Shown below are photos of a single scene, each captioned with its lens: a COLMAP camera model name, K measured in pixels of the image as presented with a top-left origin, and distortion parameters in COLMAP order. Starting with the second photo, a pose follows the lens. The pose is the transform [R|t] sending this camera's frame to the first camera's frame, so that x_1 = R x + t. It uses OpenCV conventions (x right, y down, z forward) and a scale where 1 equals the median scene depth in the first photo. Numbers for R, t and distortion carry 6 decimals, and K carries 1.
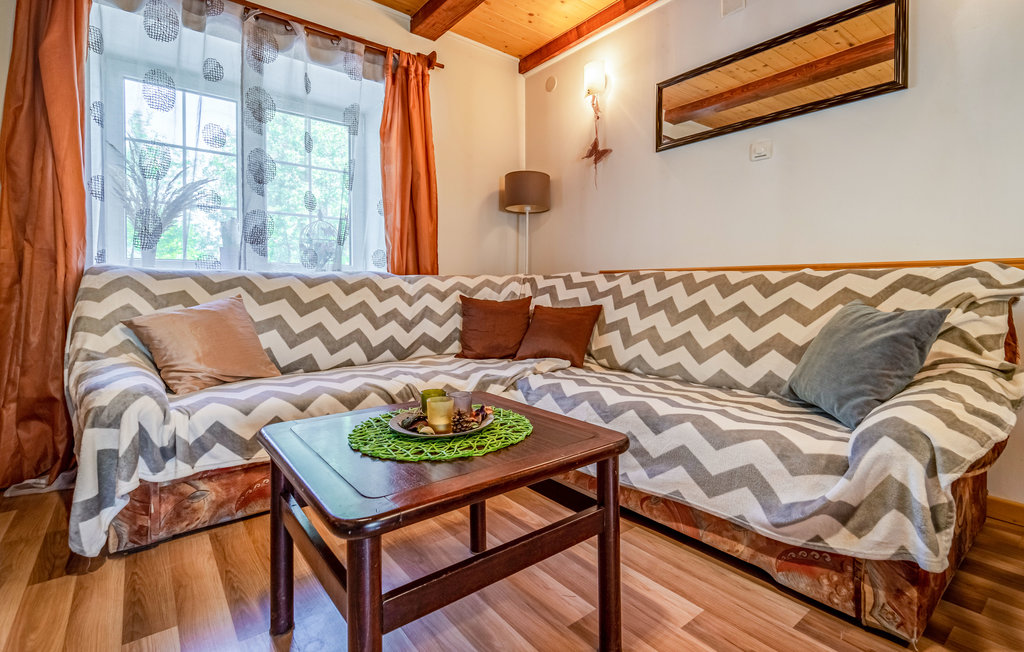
lens RADIAL K [[485.8, 0, 525.6], [0, 485.8, 295.7], [0, 0, 1]] dist [0.001967, -0.002932]
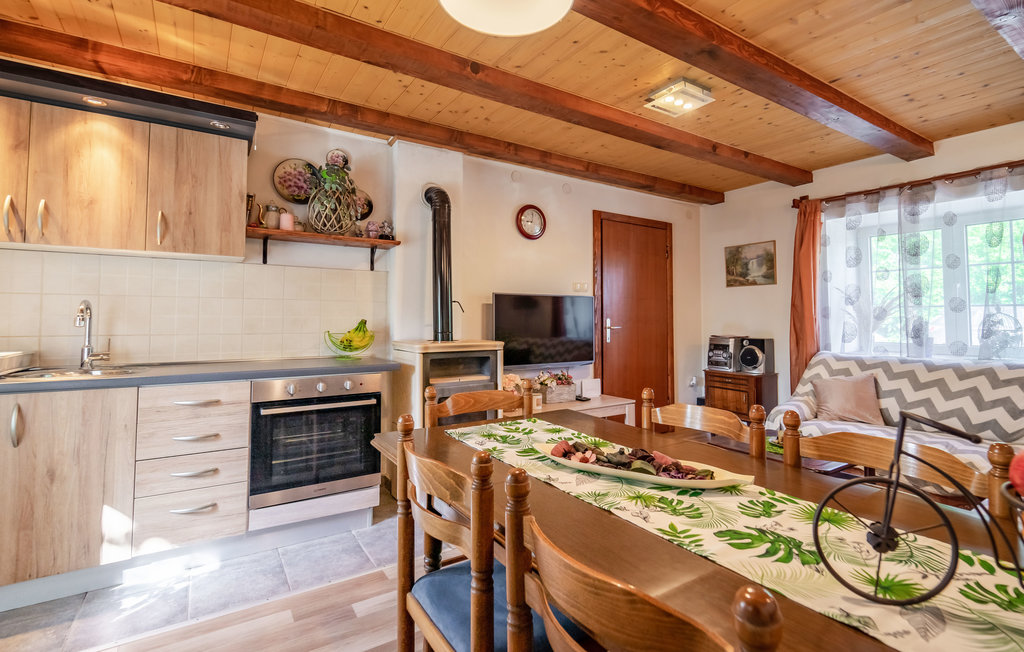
lens RADIAL K [[485.8, 0, 533.0], [0, 485.8, 294.3], [0, 0, 1]] dist [0.001967, -0.002932]
pose [[-0.103664, -0.049306, -0.993390, 1.030536], [-0.016574, 0.998717, -0.047841, -0.146685], [0.994474, 0.011505, -0.104348, -0.011239]]
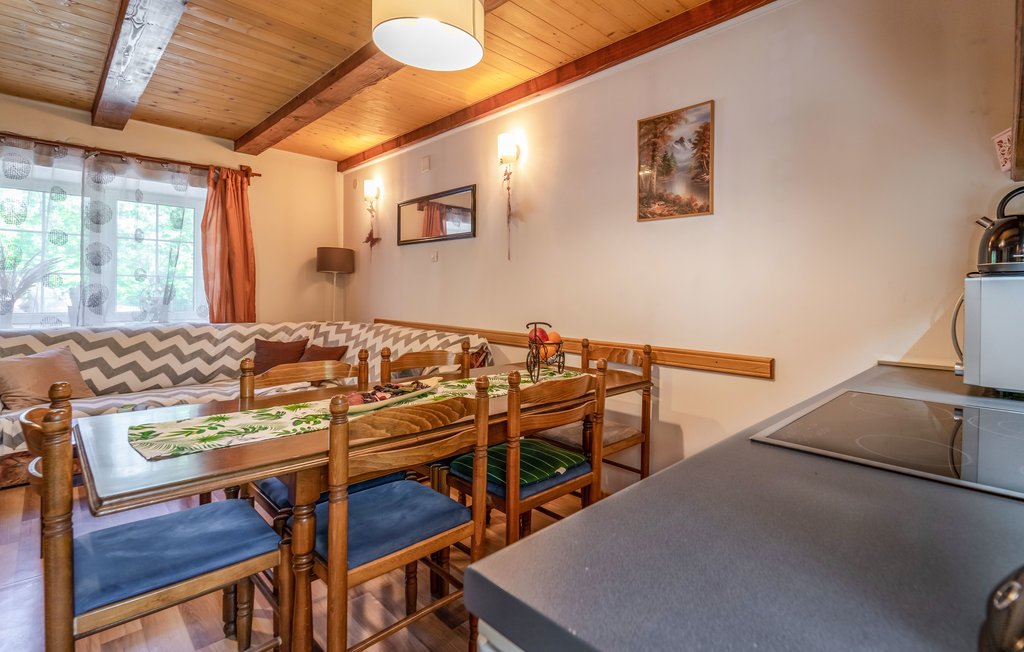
lens RADIAL K [[485.8, 0, 598.1], [0, 485.8, 296.5], [0, 0, 1]] dist [0.001967, -0.002932]
pose [[0.986399, 0.012288, 0.163909, 0.704280], [-0.011306, 0.999912, -0.006918, -0.141140], [-0.163980, 0.004971, 0.986451, -0.694596]]
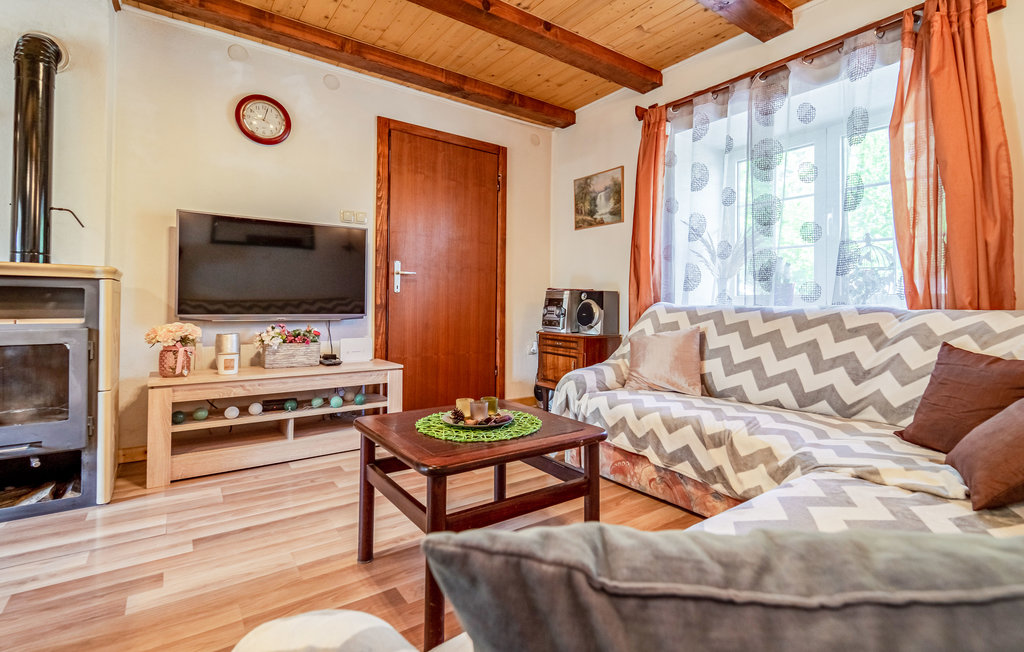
lens RADIAL K [[485.8, 0, 535.7], [0, 485.8, 294.8], [0, 0, 1]] dist [0.001967, -0.002932]
pose [[-0.052566, -0.017214, -0.998469, 0.563516], [-0.025309, 0.999553, -0.015901, -0.042531], [0.998297, 0.024434, -0.052978, 0.531776]]
